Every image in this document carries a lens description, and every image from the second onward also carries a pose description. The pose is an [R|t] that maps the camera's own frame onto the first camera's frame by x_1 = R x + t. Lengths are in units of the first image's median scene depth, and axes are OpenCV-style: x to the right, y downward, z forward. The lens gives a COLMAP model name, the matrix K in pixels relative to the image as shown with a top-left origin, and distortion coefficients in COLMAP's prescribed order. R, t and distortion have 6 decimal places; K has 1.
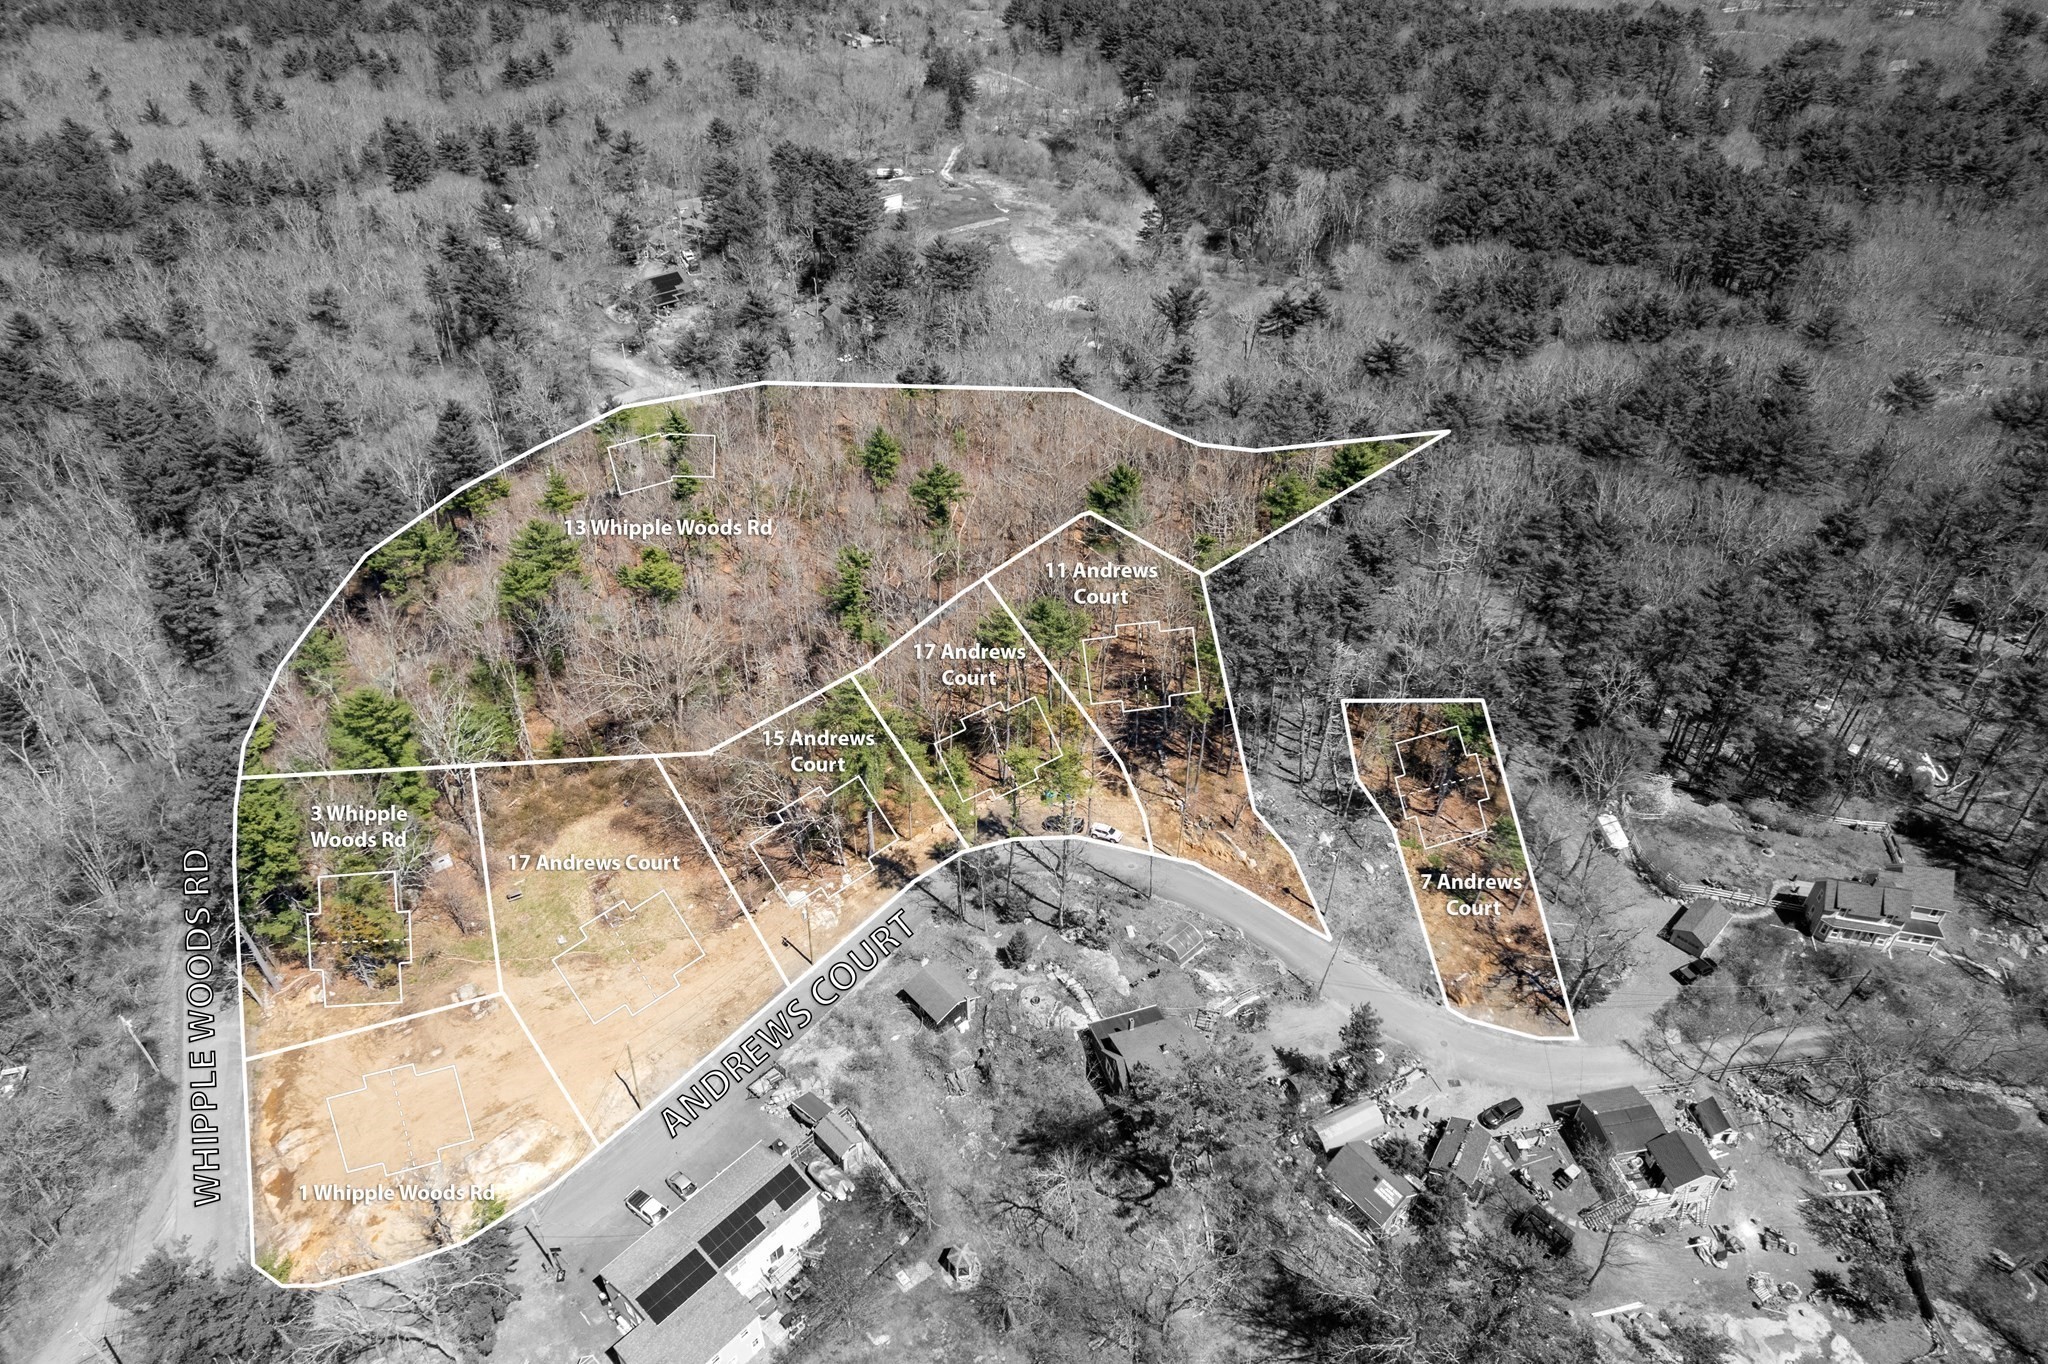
lens RADIAL K [[1270.1, 0, 1011.3], [0, 1270.1, 717.4], [0, 0, 1]] dist [-0.064282, 0.047839]
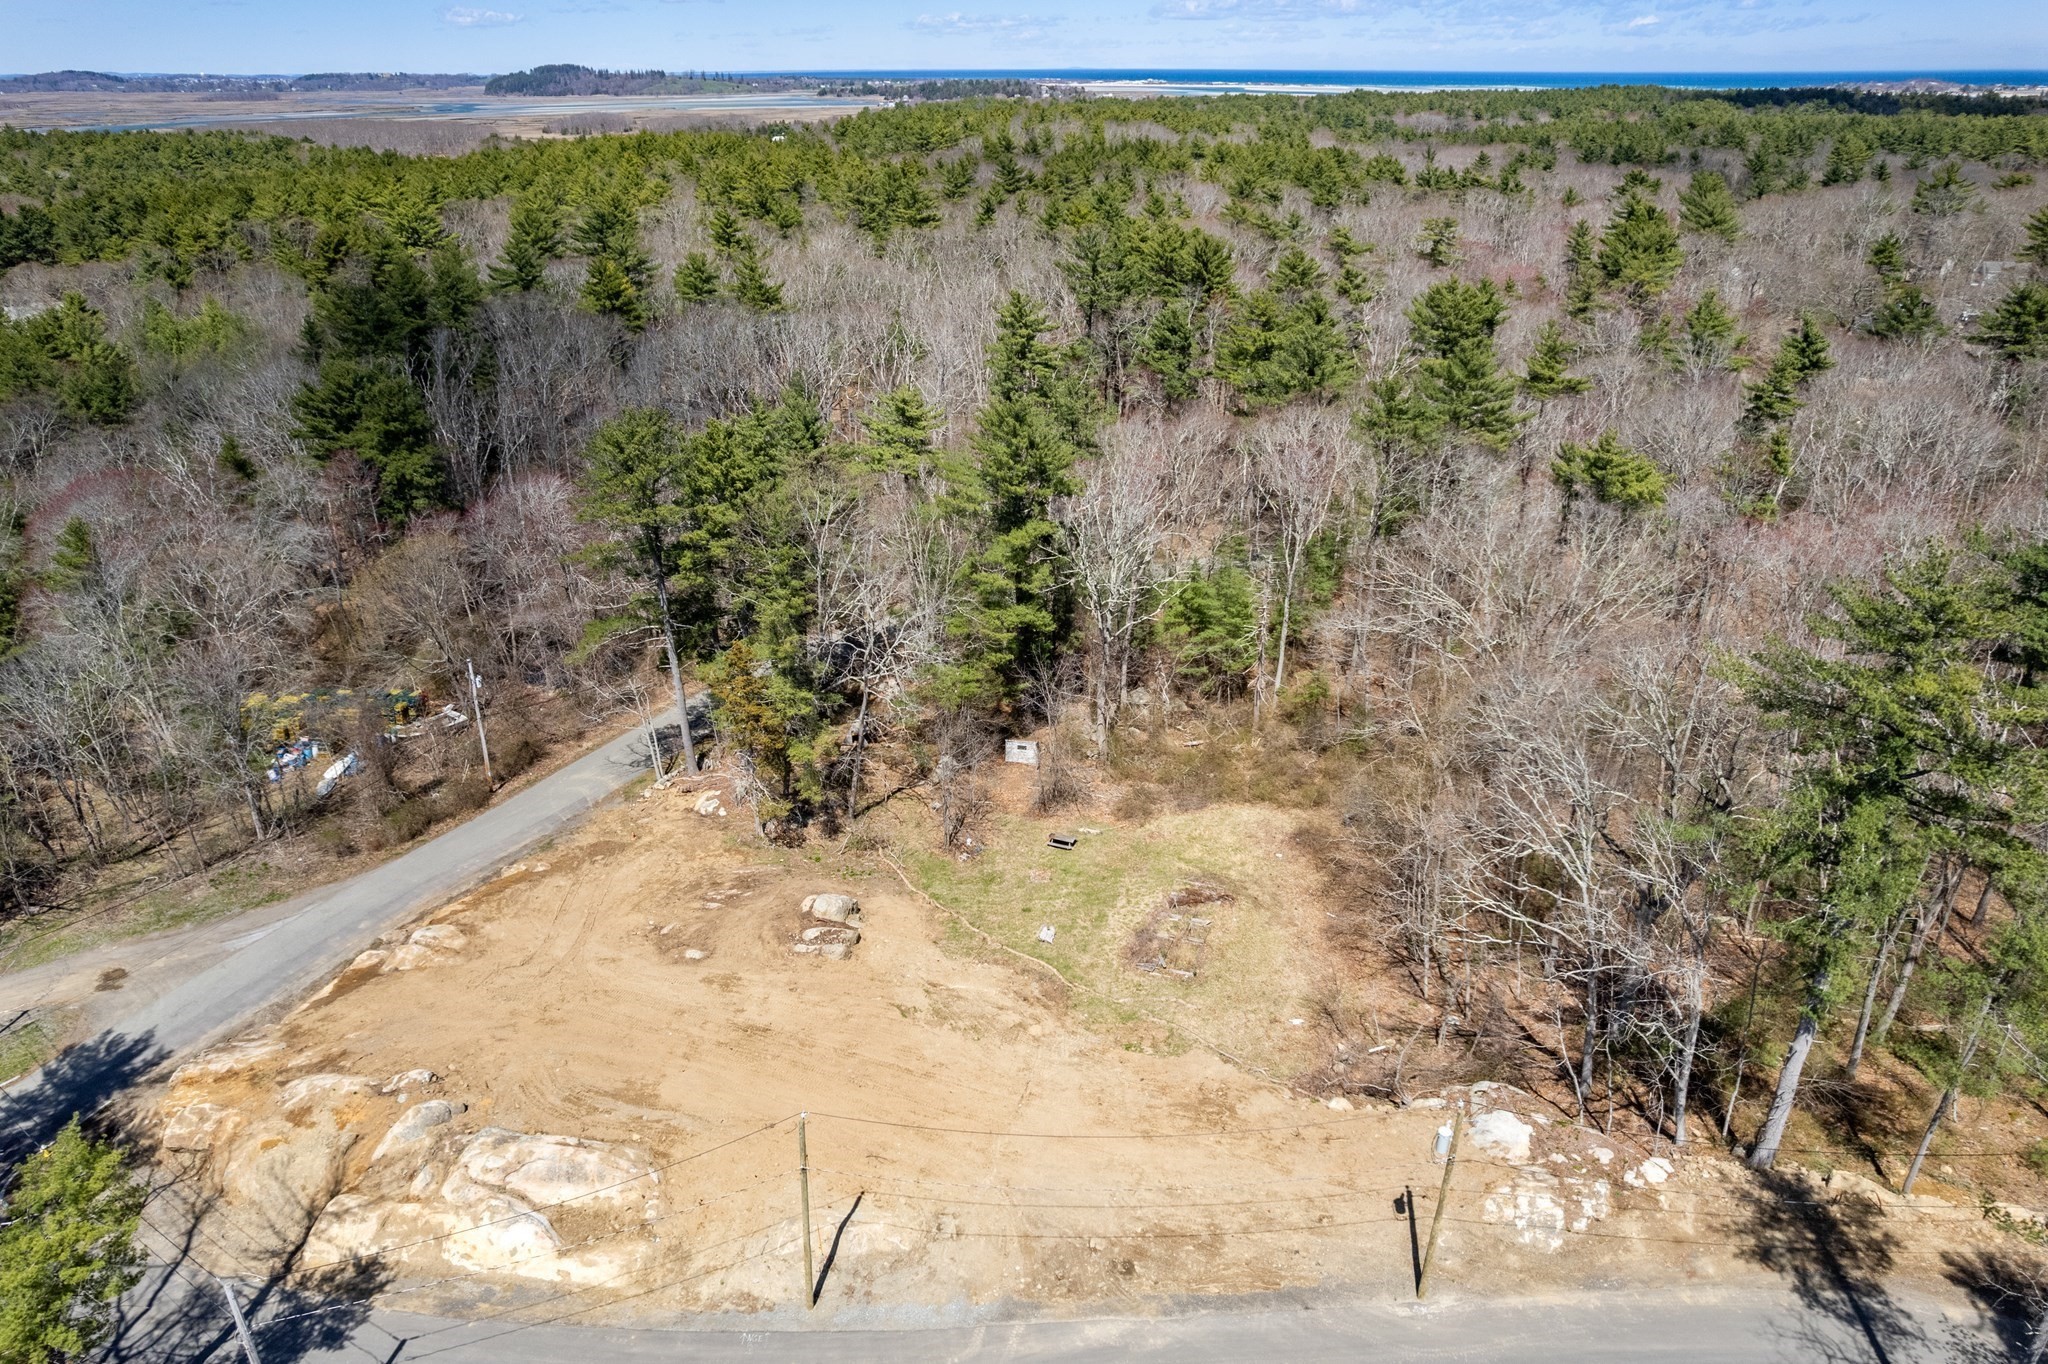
lens RADIAL K [[1317.1, 0, 1024.0], [0, 1317.1, 682.0], [0, 0, 1]] dist [-0.062533, 0.045792]
pose [[0.611318, 0.327976, -0.720223, -0.023232], [-0.473161, 0.880976, -0.000434, 0.100821], [0.634357, 0.341046, 0.693742, 0.648912]]
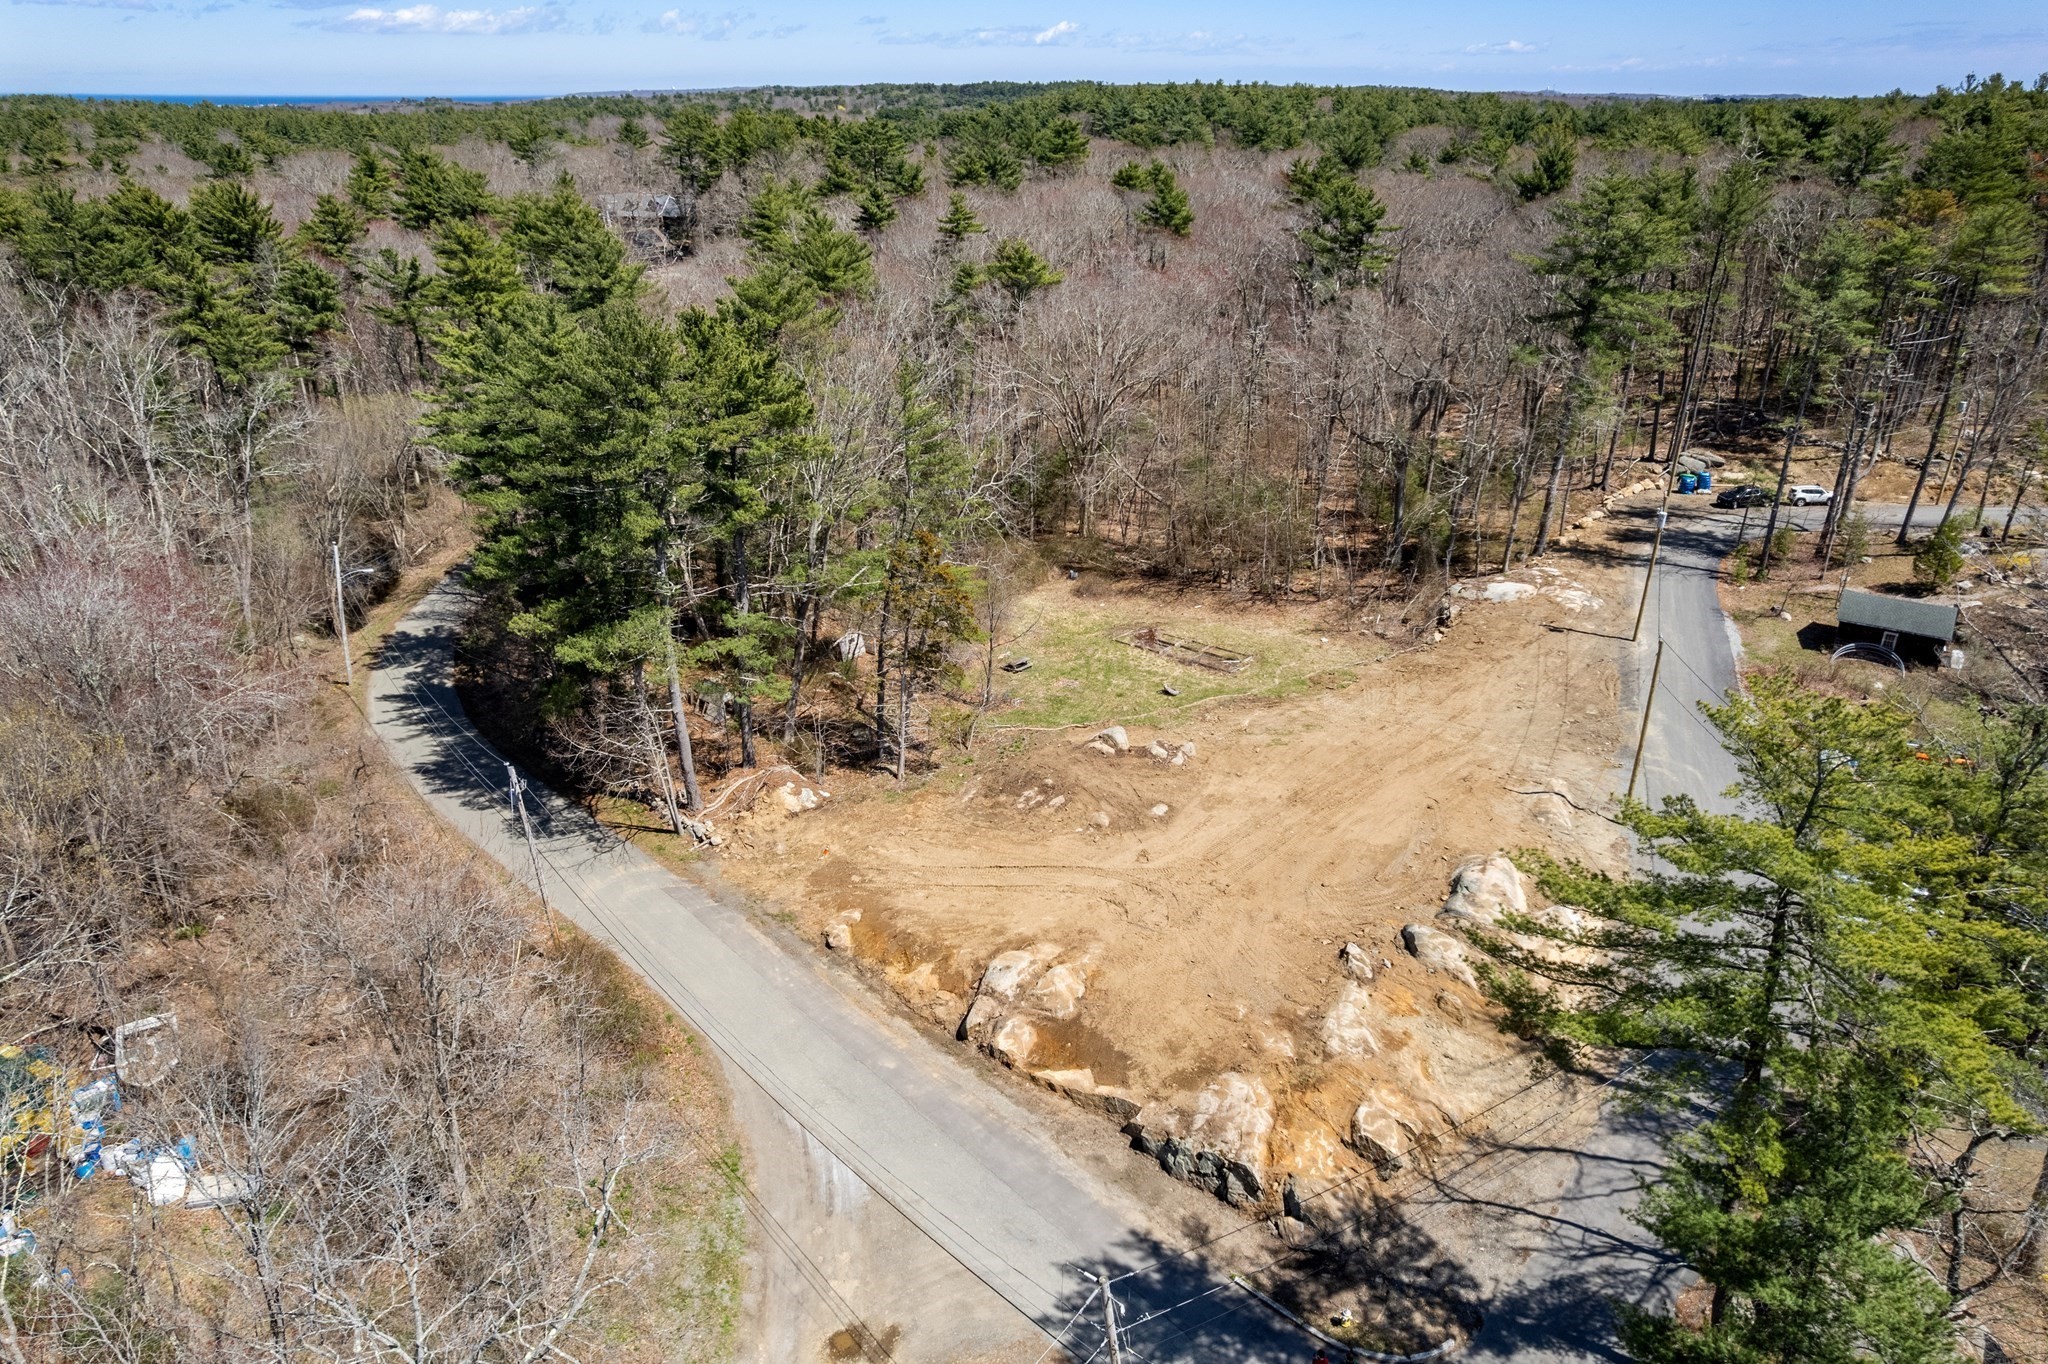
lens RADIAL K [[1317.1, 0, 1024.0], [0, 1317.1, 682.0], [0, 0, 1]] dist [-0.062533, 0.045792]
pose [[0.965827, -0.110619, 0.234398, -0.600519], [0.158853, 0.967226, -0.198088, 0.300748], [-0.204804, 0.228553, 0.951745, 0.502980]]
